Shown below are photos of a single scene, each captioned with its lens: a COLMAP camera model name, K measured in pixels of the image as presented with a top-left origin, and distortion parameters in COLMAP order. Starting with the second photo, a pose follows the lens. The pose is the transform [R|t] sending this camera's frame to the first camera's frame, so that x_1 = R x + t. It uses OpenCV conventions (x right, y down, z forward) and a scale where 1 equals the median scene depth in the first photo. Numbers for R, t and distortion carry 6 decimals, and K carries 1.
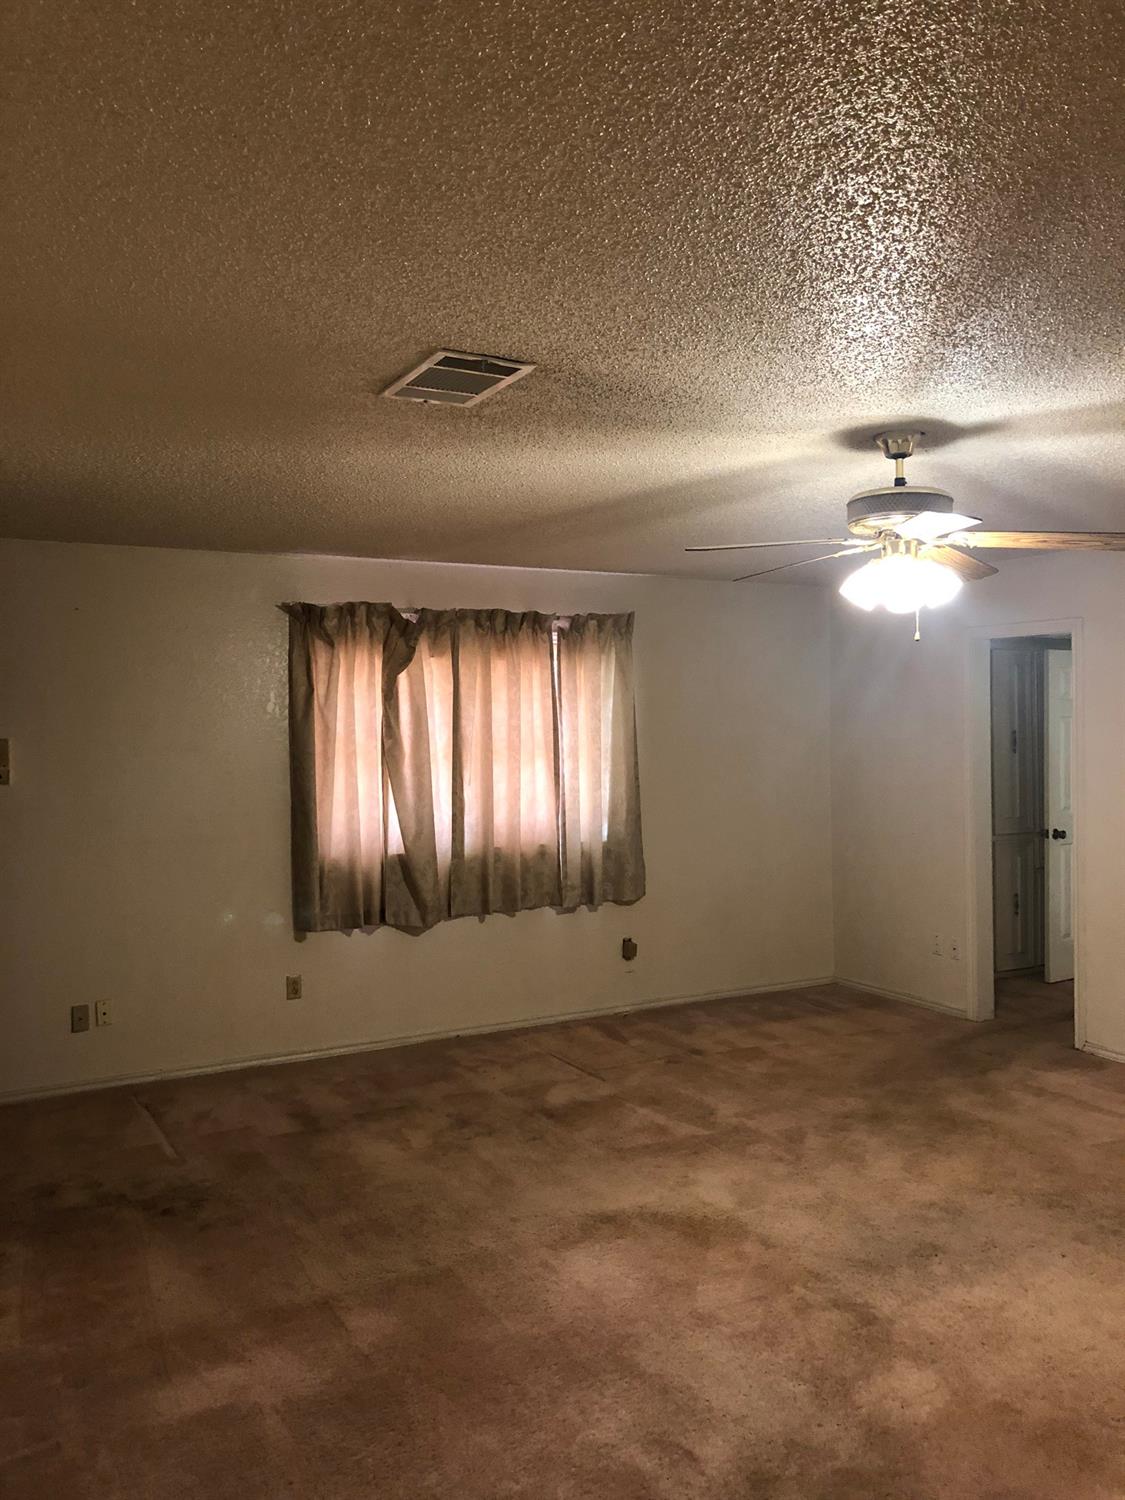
lens RADIAL K [[1224.2, 0, 562.5], [0, 1224.2, 750.0], [0, 0, 1]] dist [0.018169, 0.000210]
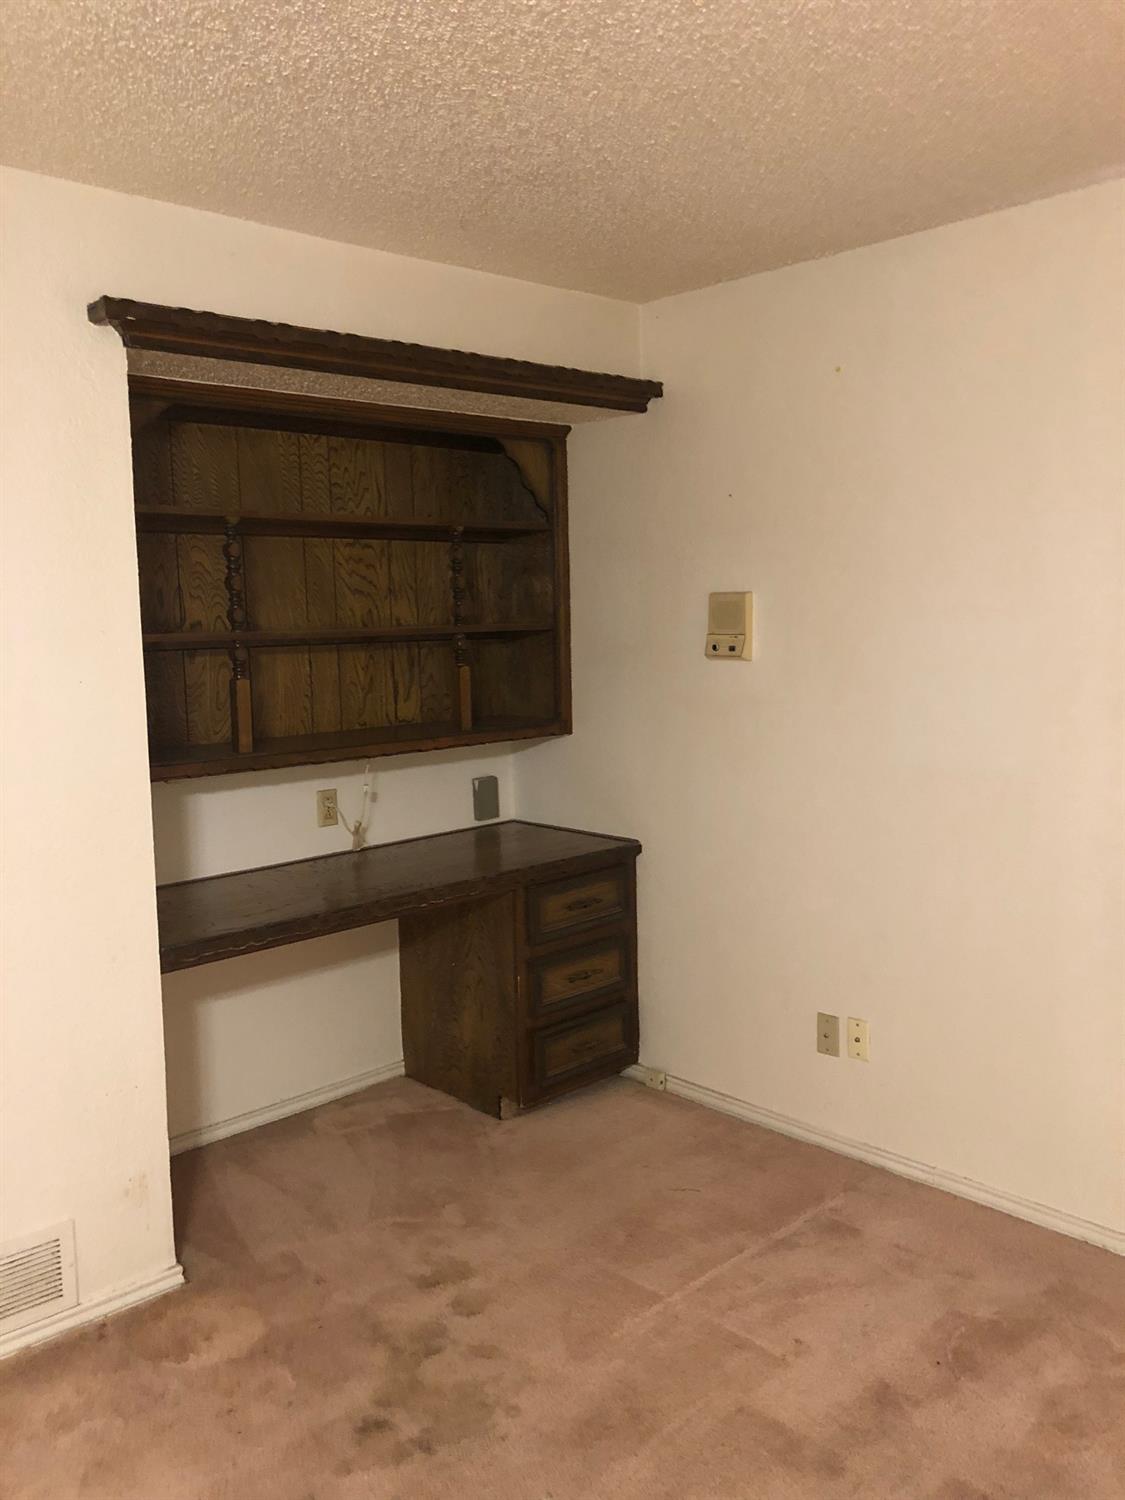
lens RADIAL K [[1224.2, 0, 562.5], [0, 1224.2, 750.0], [0, 0, 1]] dist [0.018169, 0.000210]
pose [[0.250656, 0.134273, -0.958719, 0.198119], [0.006544, 0.990077, 0.140375, -0.020989], [0.968054, -0.041460, 0.247290, 0.875471]]
